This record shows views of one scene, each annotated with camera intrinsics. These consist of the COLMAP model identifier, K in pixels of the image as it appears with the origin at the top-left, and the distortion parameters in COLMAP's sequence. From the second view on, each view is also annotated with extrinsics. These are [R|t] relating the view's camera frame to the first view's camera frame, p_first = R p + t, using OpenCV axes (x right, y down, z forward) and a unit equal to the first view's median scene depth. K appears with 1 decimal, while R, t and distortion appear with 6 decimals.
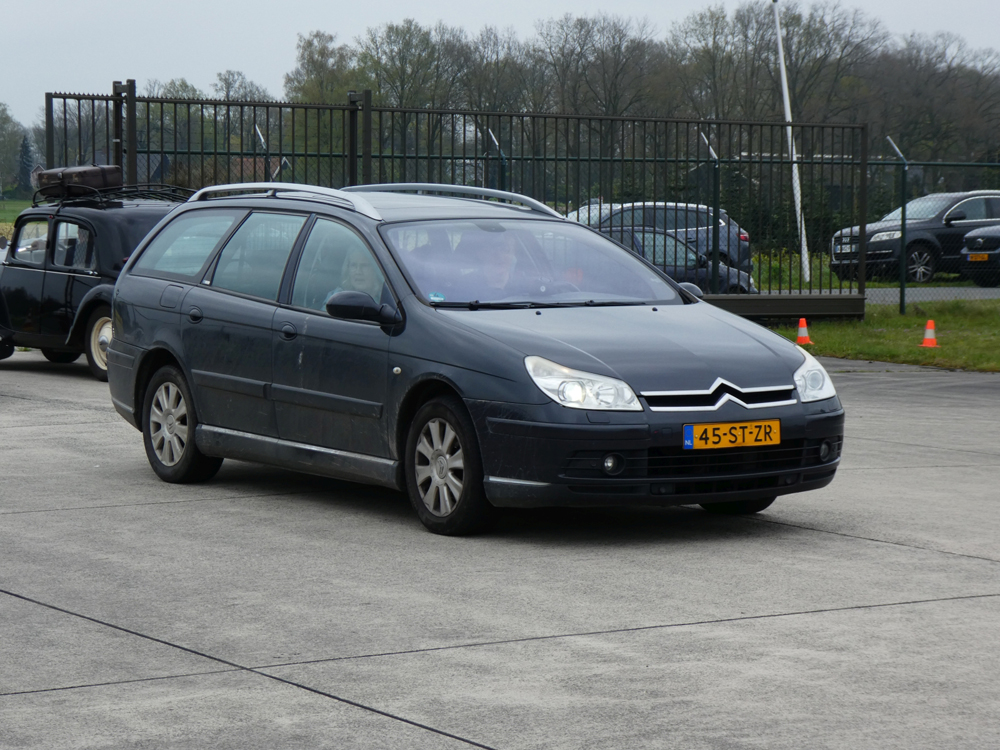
lens RADIAL K [[2750.2, 0, 568.1], [0, 2750.2, 341.8], [0, 0, 1]] dist [0.248743, 0.000000]
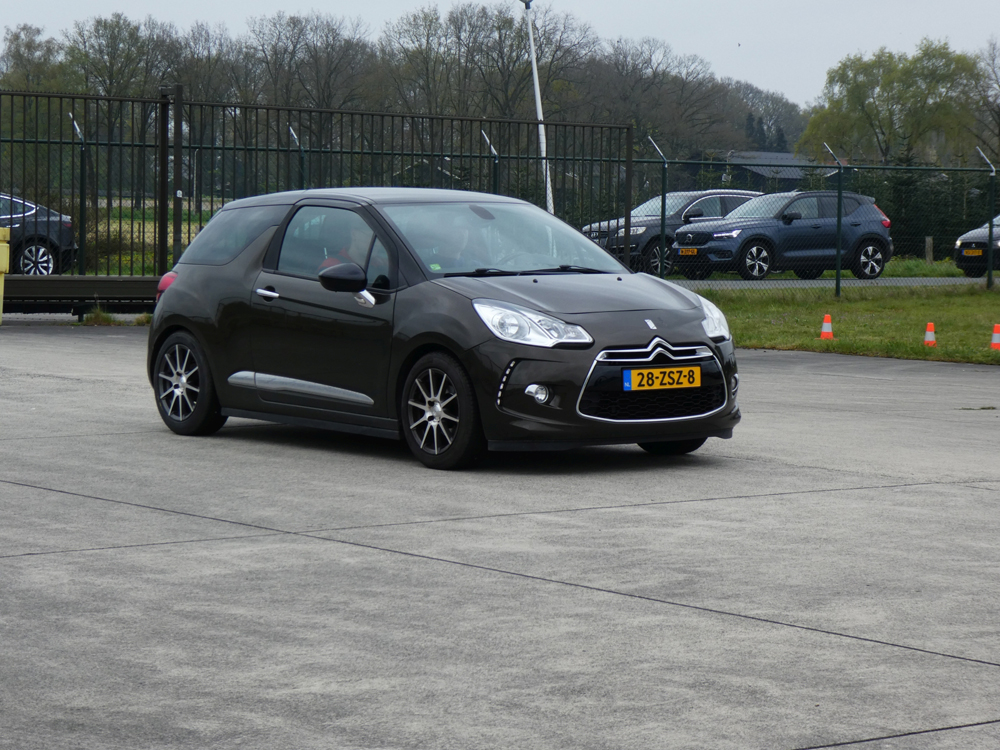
lens RADIAL K [[2750.2, 0, 560.7], [0, 2750.2, 377.7], [0, 0, 1]] dist [0.248743, 0.000000]
pose [[0.994451, 0.003092, 0.105152, -0.033177], [-0.004400, 0.999916, 0.012213, 0.007660], [-0.105106, -0.012608, 0.994381, -0.076591]]
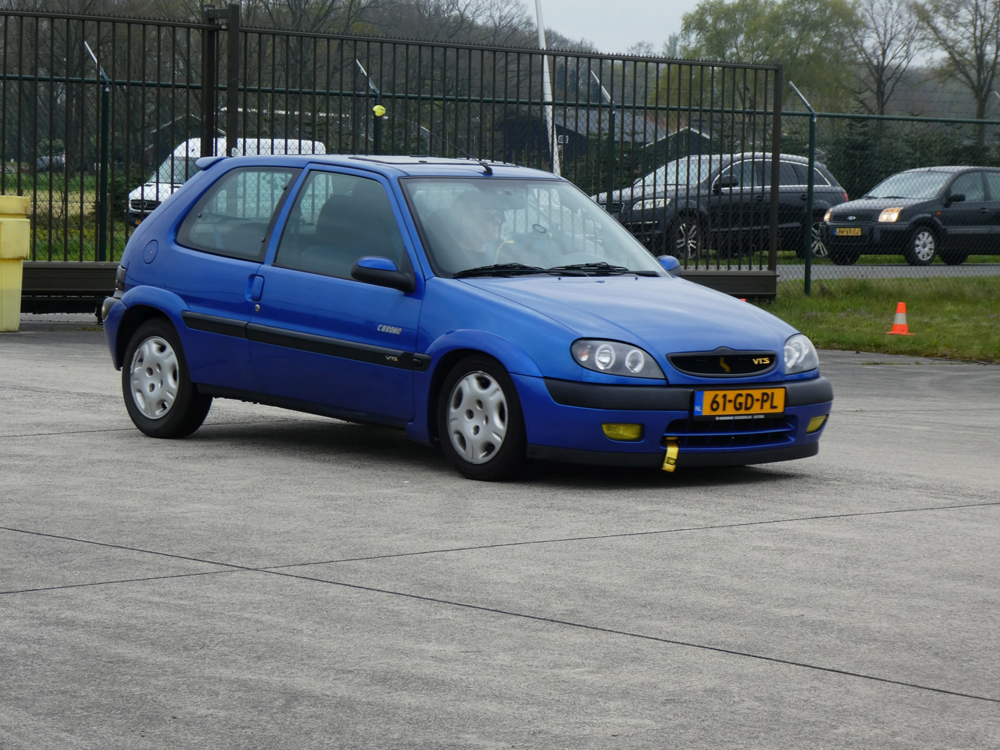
lens RADIAL K [[3172.8, 0, 536.2], [0, 3172.8, 336.8], [0, 0, 1]] dist [0.390347, 0.000000]
pose [[0.983736, 0.008386, 0.179426, -0.132236], [-0.008752, 0.999961, 0.001248, 0.002032], [-0.179408, -0.002798, 0.983771, 0.070210]]
